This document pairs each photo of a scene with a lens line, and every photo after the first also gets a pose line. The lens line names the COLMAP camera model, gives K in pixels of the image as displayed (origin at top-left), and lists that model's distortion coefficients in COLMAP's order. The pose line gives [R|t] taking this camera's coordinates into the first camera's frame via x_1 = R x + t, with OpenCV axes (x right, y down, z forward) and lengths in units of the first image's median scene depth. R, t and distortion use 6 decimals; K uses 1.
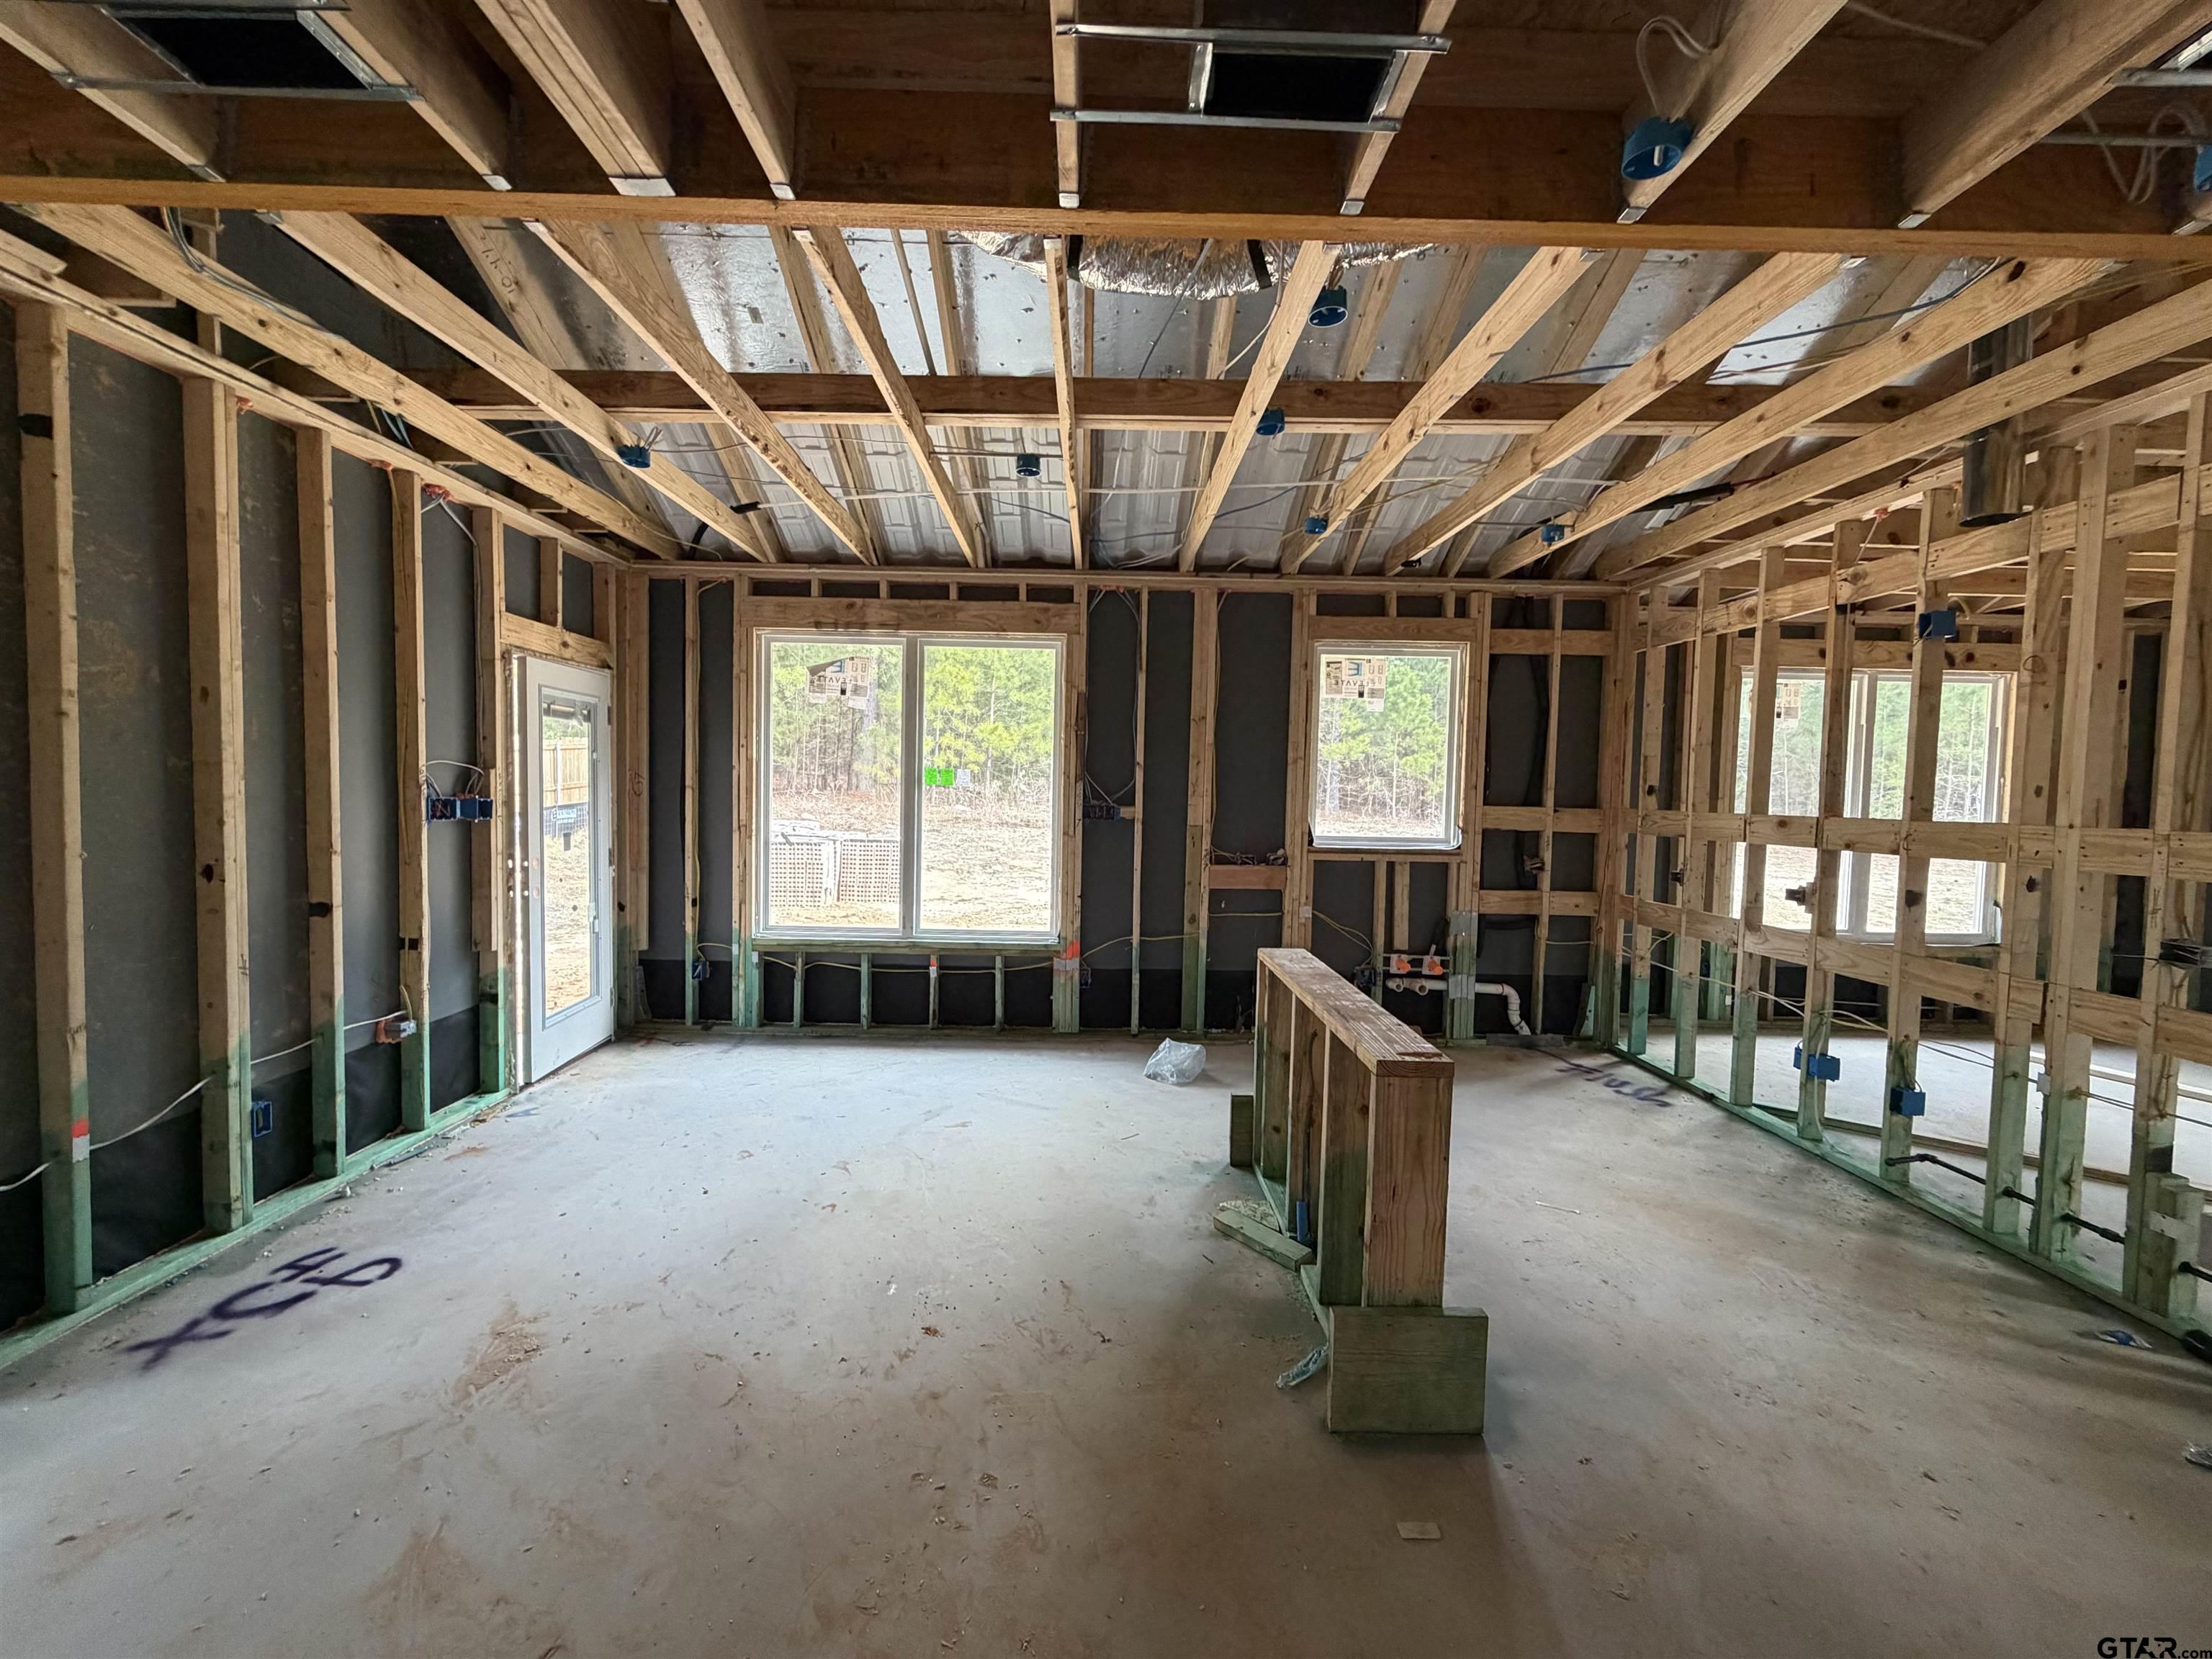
lens RADIAL K [[876.7, 0, 1105.4], [0, 876.7, 829.4], [0, 0, 1]] dist [0.001198, 0.000295]
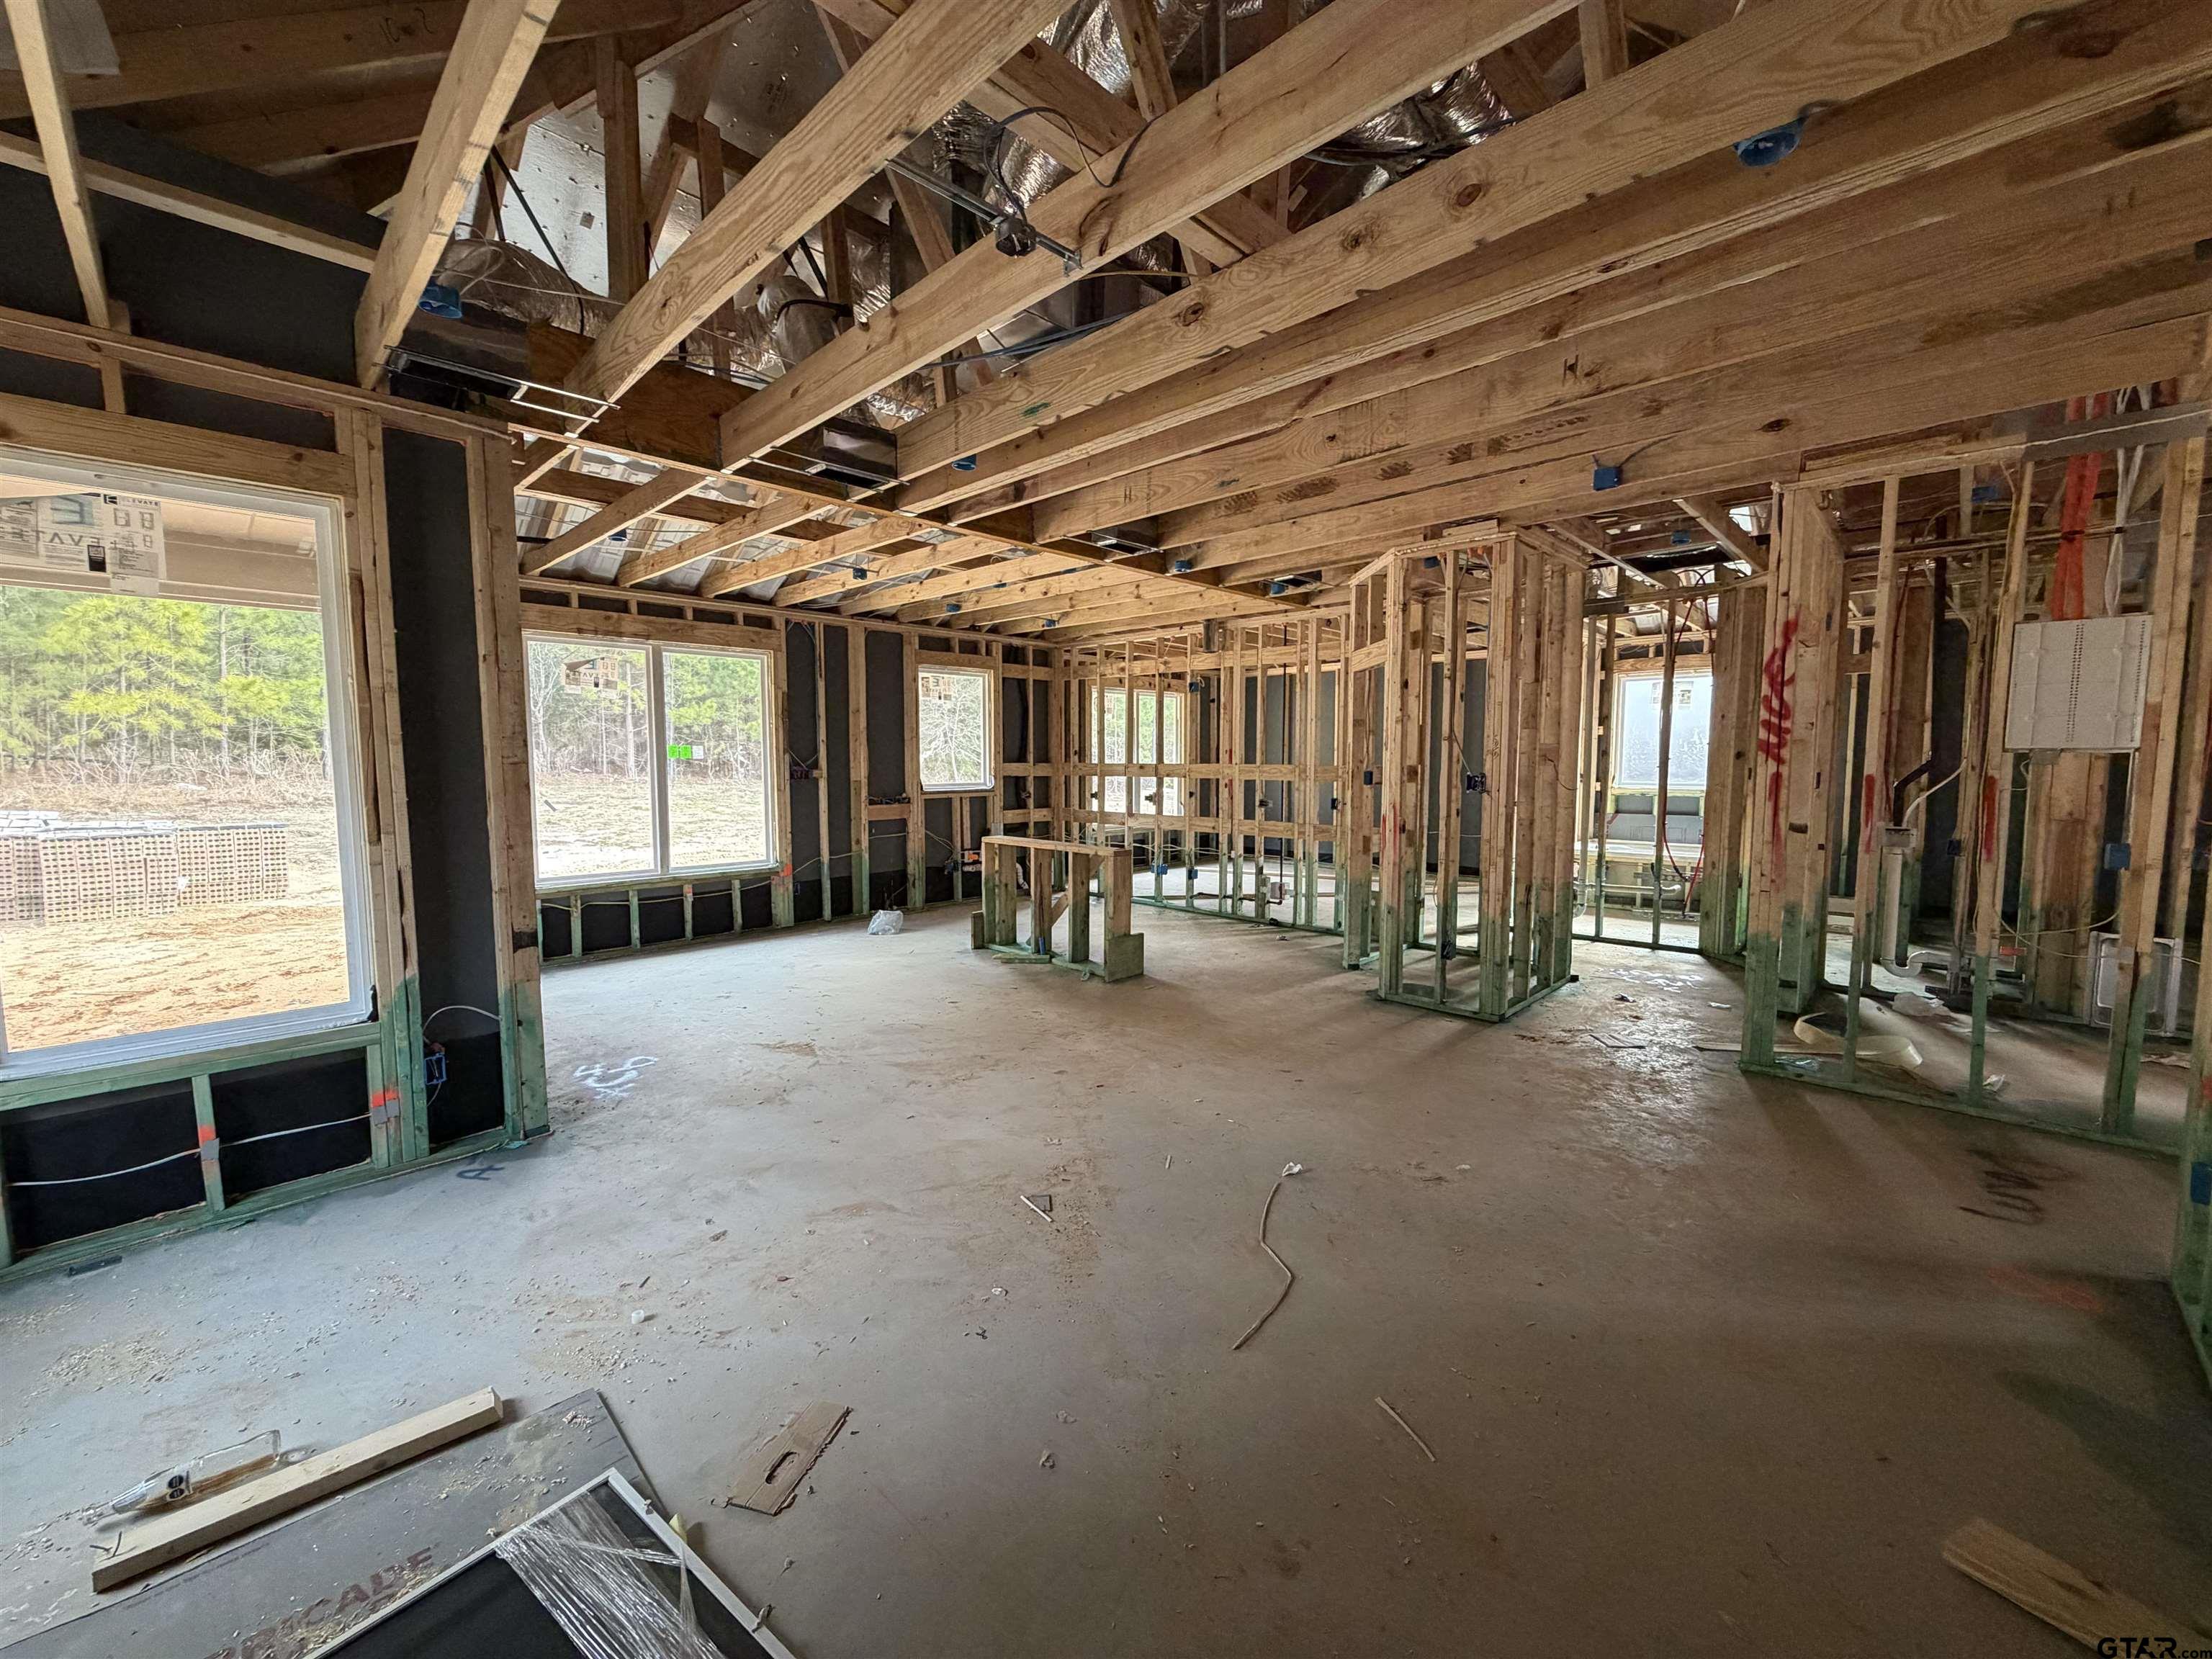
lens RADIAL K [[876.7, 0, 1108.3], [0, 876.7, 830.3], [0, 0, 1]] dist [0.001198, 0.000295]
pose [[0.698556, -0.080712, 0.710989, -0.697029], [0.048293, 0.996670, 0.065695, 0.002574], [-0.713924, -0.011555, 0.700128, -0.398381]]
